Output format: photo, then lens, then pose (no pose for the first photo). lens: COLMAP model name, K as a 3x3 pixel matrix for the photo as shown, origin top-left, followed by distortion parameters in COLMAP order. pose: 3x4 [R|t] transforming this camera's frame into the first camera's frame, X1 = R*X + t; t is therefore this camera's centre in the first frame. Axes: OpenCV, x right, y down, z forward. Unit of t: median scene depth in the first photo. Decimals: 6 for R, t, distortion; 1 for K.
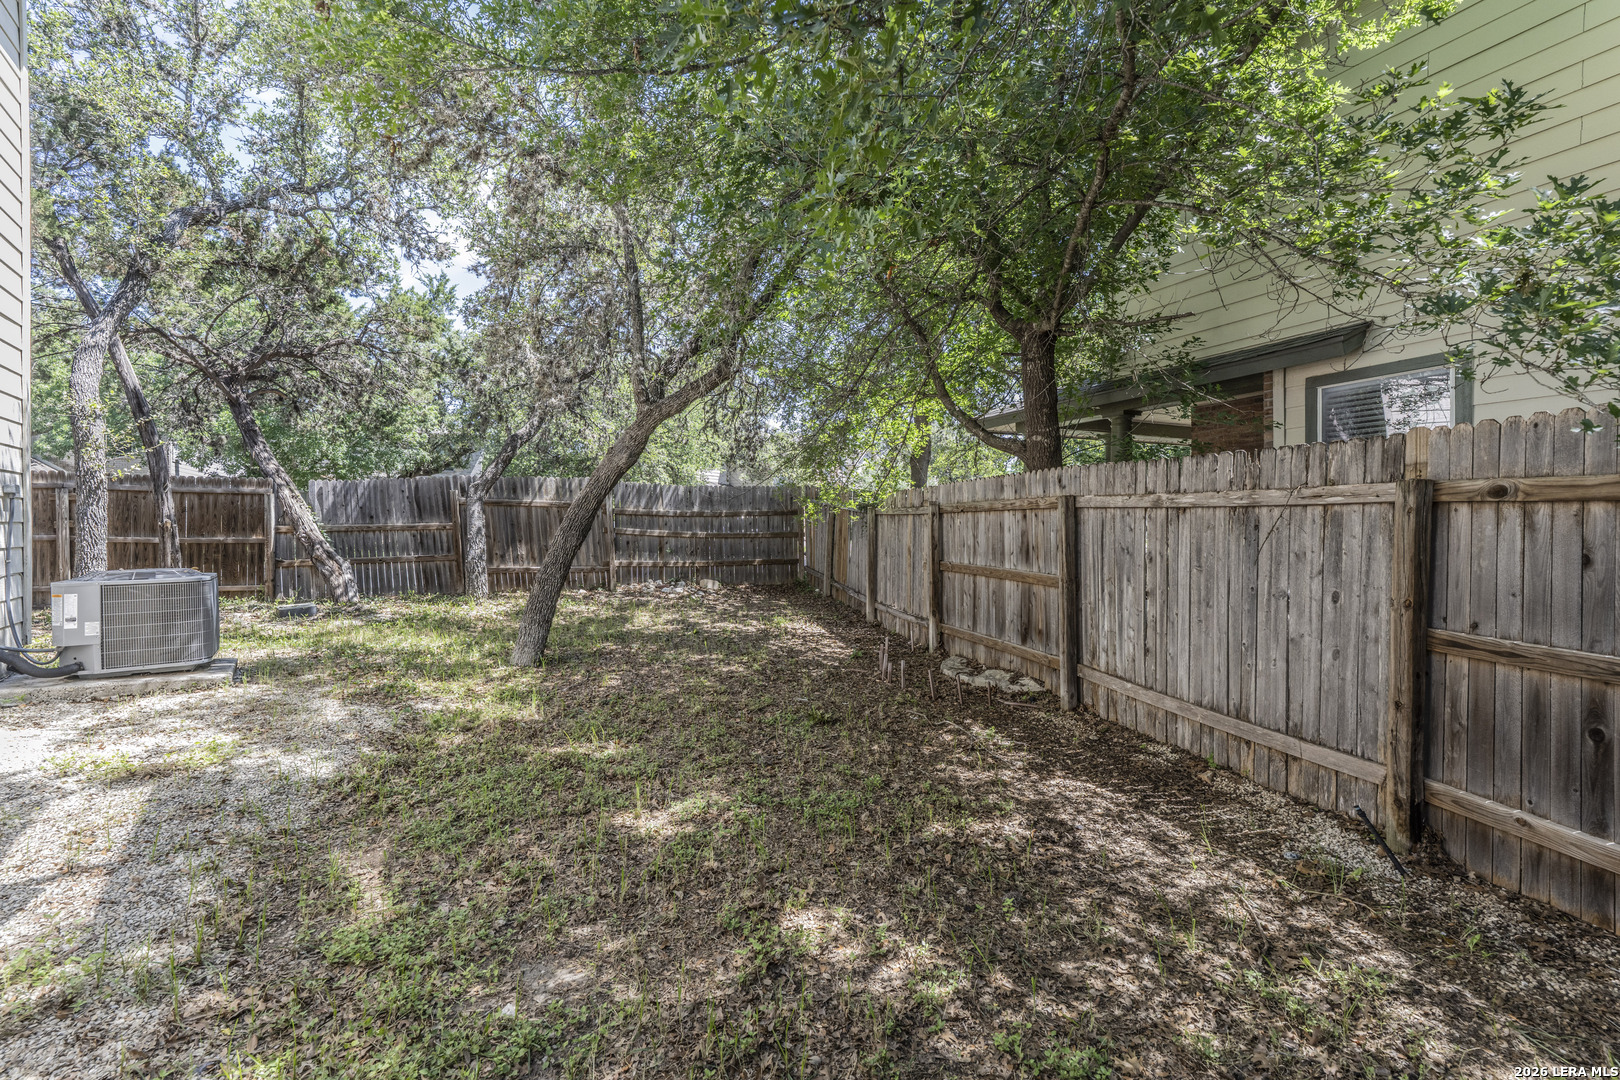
lens RADIAL K [[709.5, 0, 811.6], [0, 709.5, 541.3], [0, 0, 1]] dist [0.025045, 0.000119]
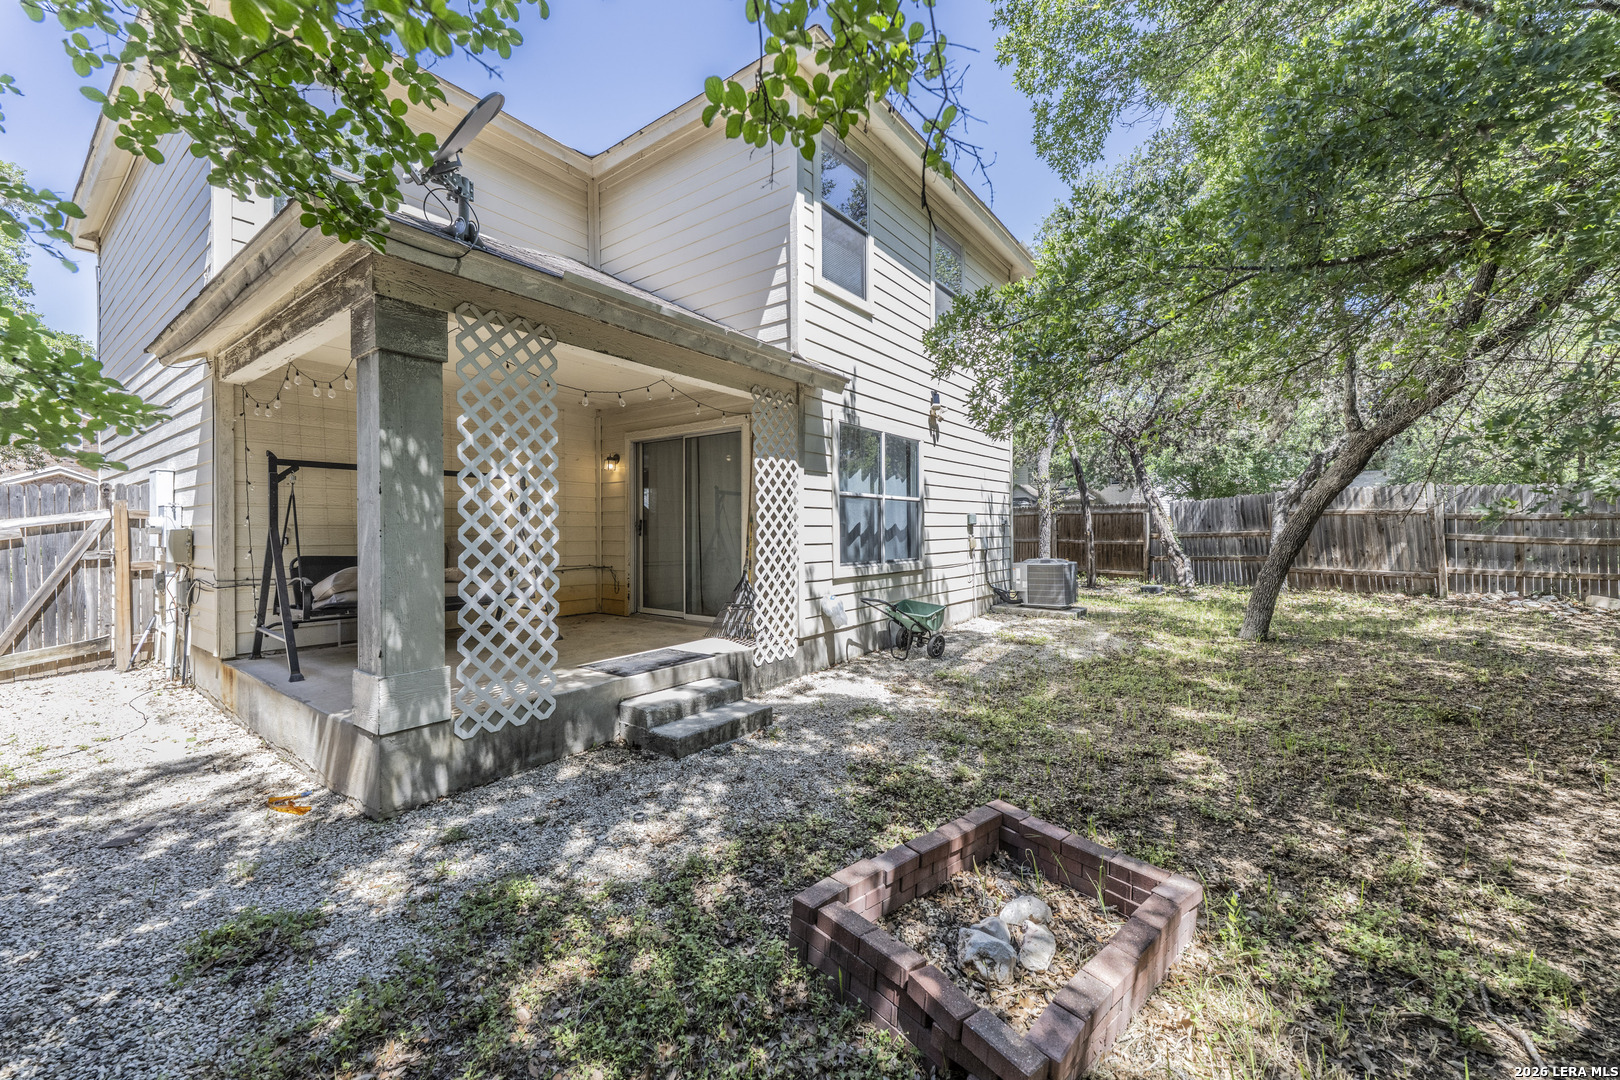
lens RADIAL K [[643.7, 0, 808.8], [0, 643.7, 537.8], [0, 0, 1]] dist [0.007952, -0.000506]
pose [[0.323564, 0.005076, -0.946193, 0.378555], [-0.005201, 0.999980, 0.003586, -0.015580], [0.946192, 0.003761, 0.323584, -0.155848]]
